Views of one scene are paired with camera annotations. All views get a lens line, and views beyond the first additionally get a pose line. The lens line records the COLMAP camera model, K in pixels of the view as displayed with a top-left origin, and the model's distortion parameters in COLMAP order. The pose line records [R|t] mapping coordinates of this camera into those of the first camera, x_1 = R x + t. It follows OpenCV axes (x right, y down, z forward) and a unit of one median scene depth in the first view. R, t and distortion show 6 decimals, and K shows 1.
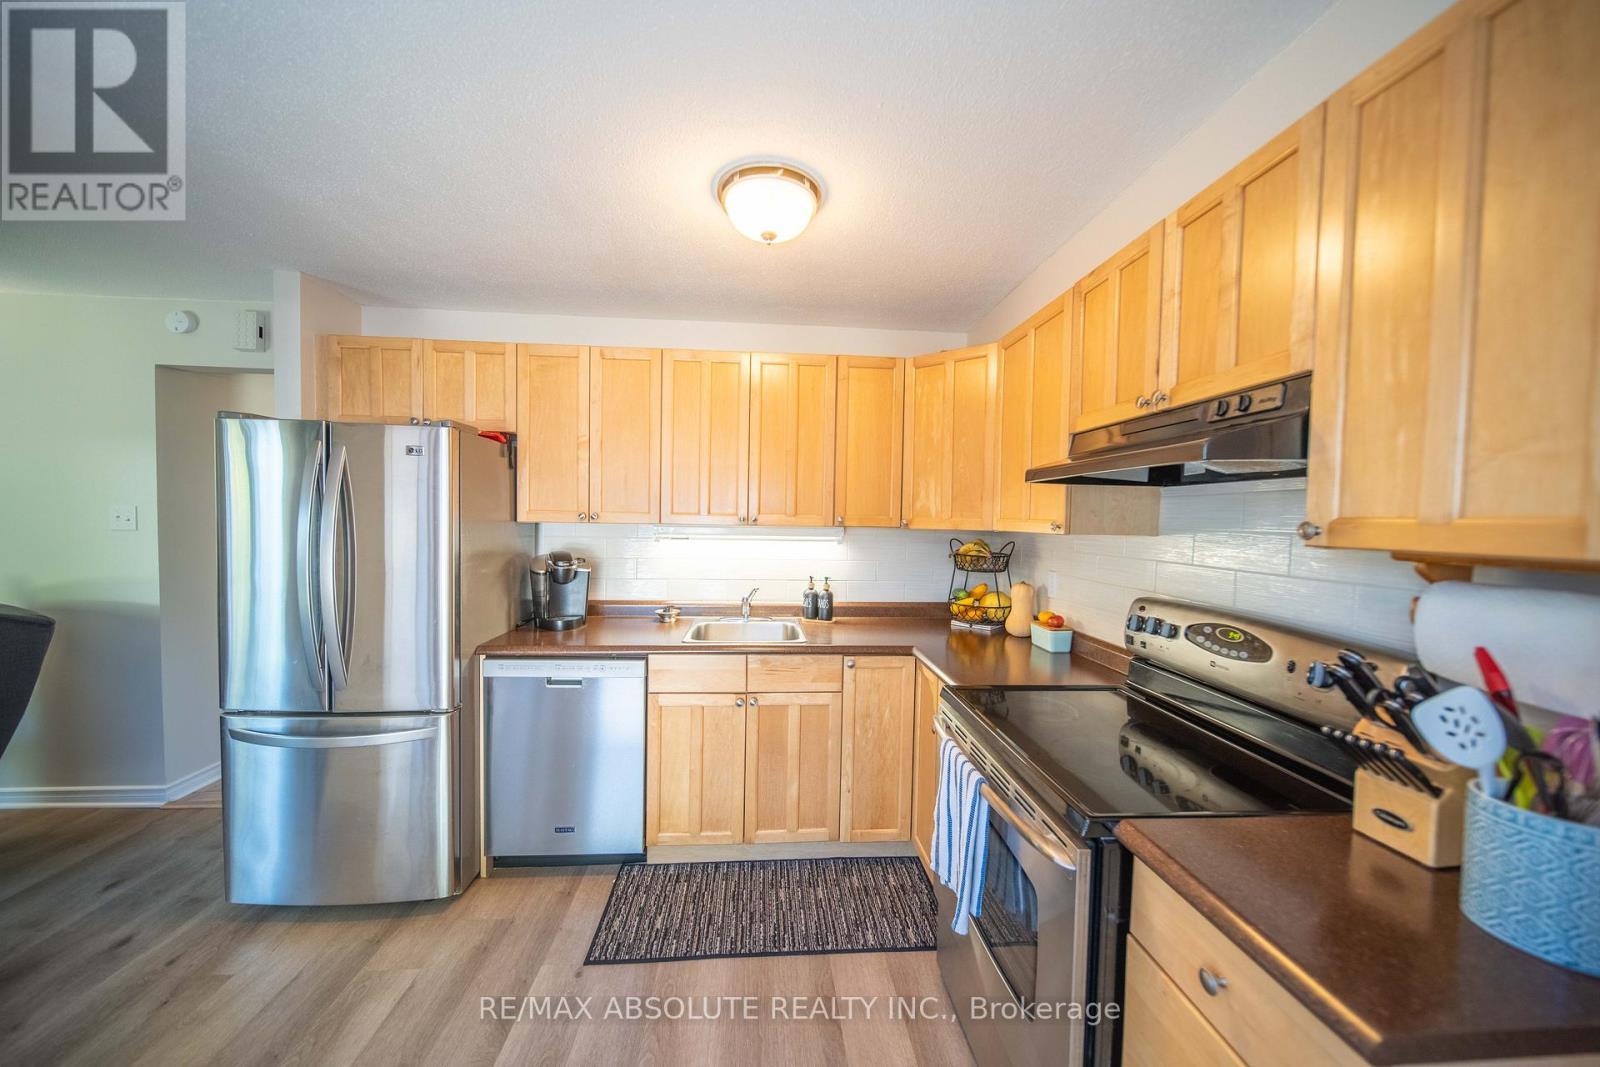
lens RADIAL K [[558.5, 0, 796.6], [0, 558.5, 539.6], [0, 0, 1]] dist [-0.004250, -0.000644]
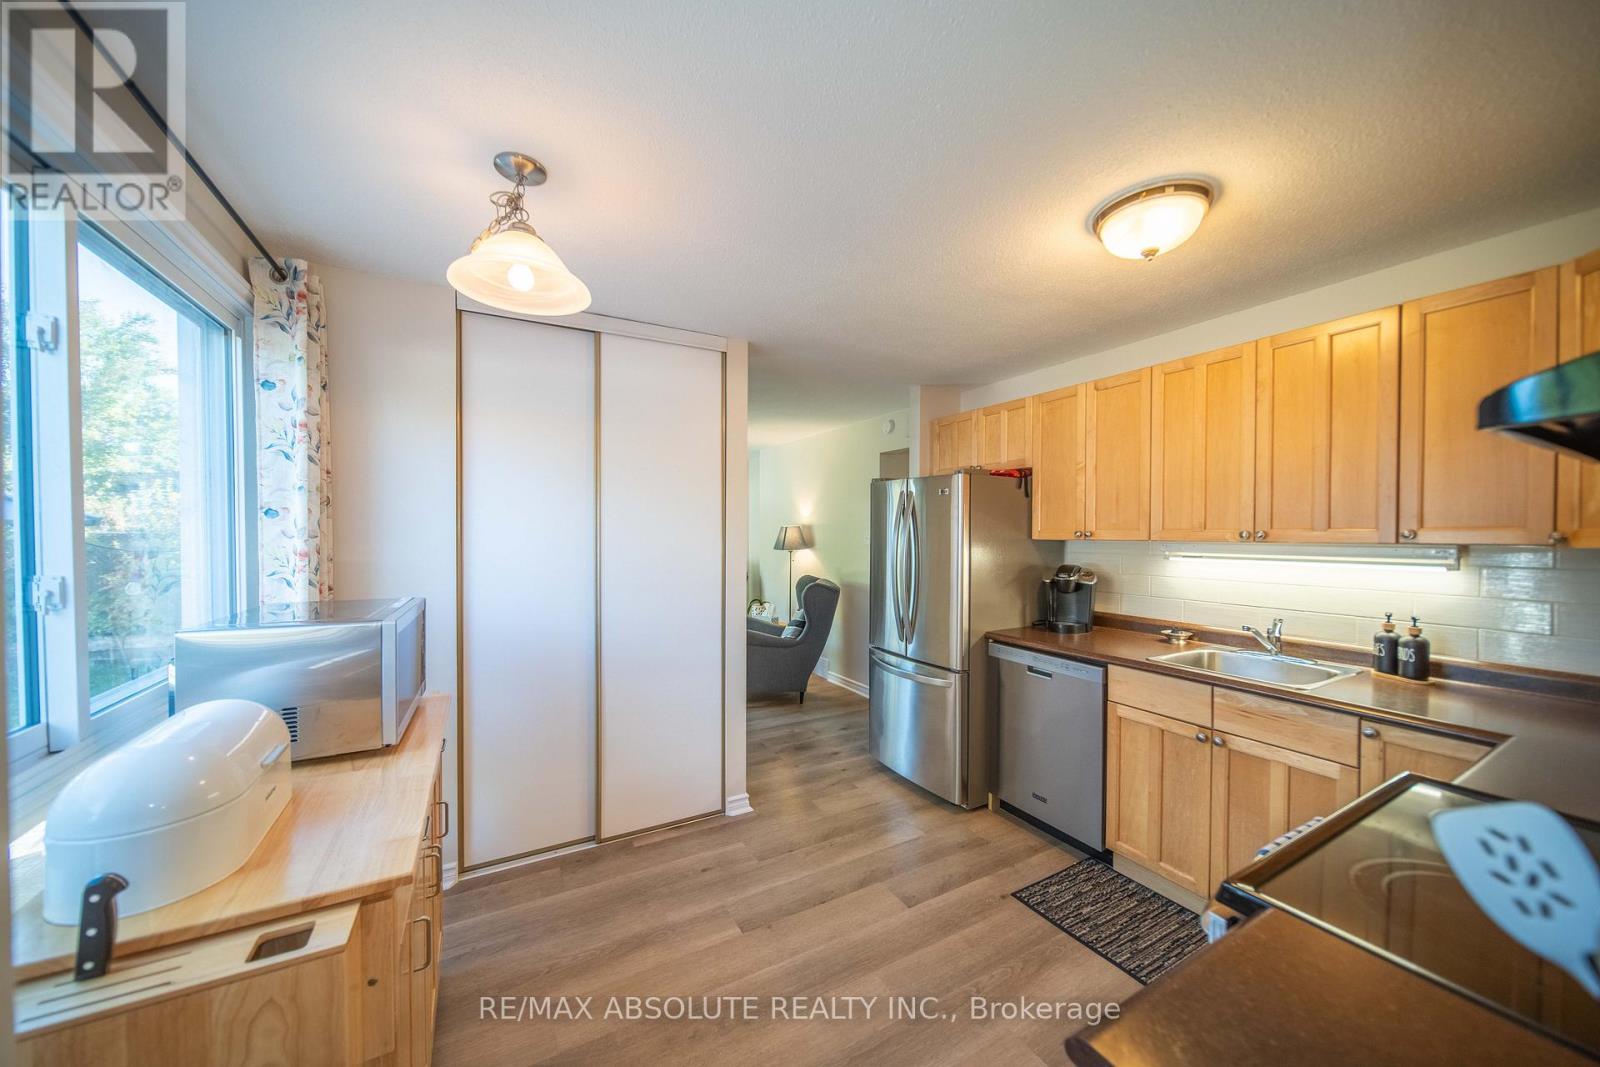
lens RADIAL K [[558.5, 0, 803.8], [0, 558.5, 537.4], [0, 0, 1]] dist [-0.004250, -0.000644]
pose [[0.424163, -0.008641, -0.905545, 0.441665], [-0.028678, 0.999325, -0.022969, 0.007509], [0.905132, 0.035711, 0.423629, 0.021272]]
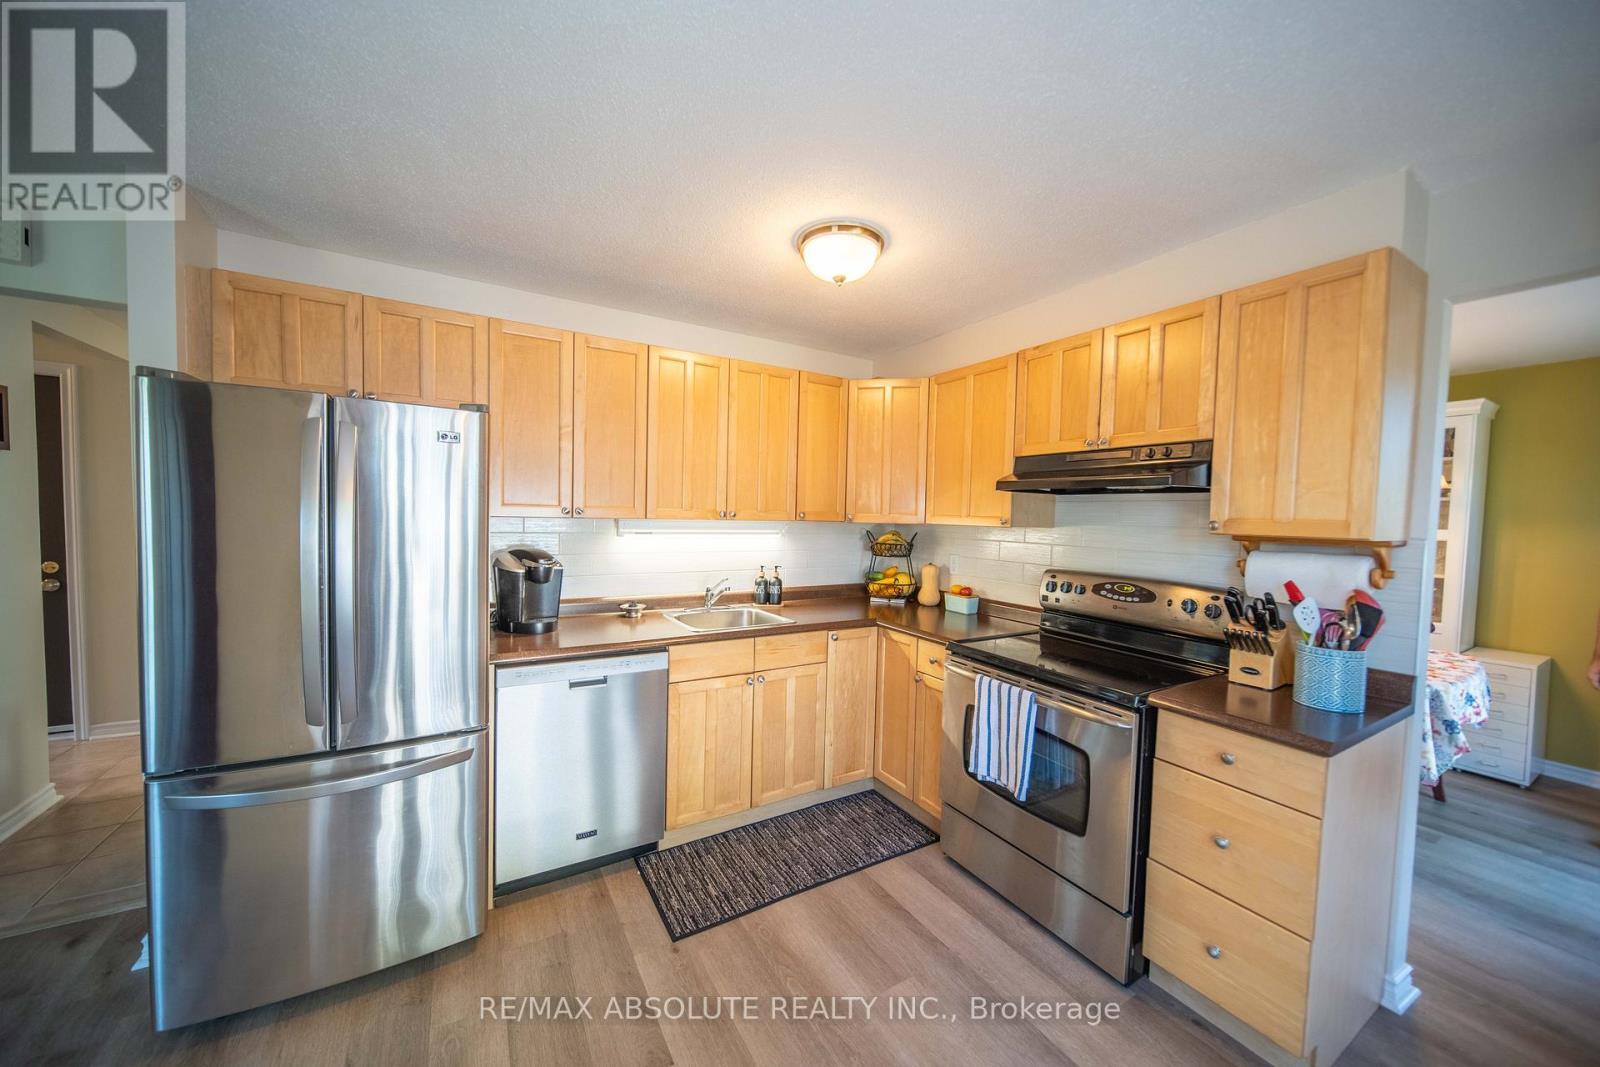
lens RADIAL K [[558.5, 0, 796.6], [0, 558.5, 538.9], [0, 0, 1]] dist [-0.004250, -0.000644]
pose [[0.898047, -0.017347, 0.439558, -0.495743], [0.010344, 0.999779, 0.018322, -0.008375], [-0.439778, -0.011908, 0.898028, -0.026680]]
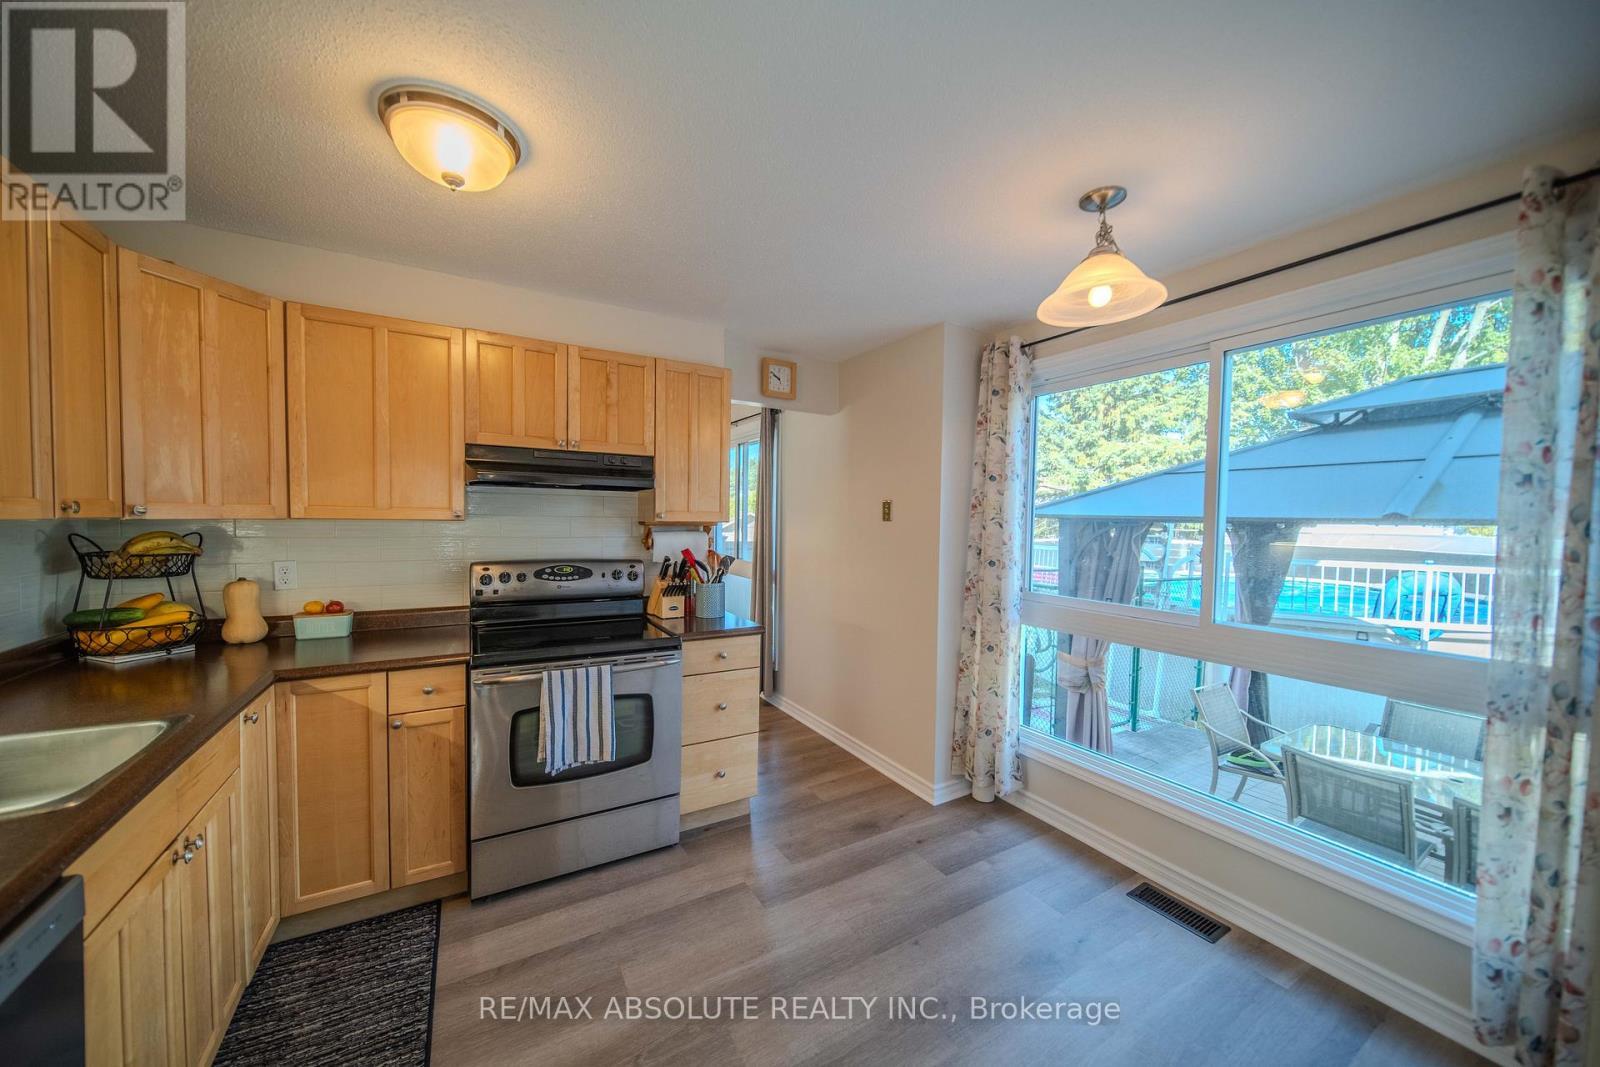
lens RADIAL K [[558.5, 0, 794.3], [0, 558.5, 539.4], [0, 0, 1]] dist [-0.004250, -0.000644]
pose [[-0.430879, -0.057578, 0.900571, -0.799432], [0.011818, 0.997517, 0.069431, -0.035863], [-0.902332, 0.040559, -0.429128, 0.683008]]
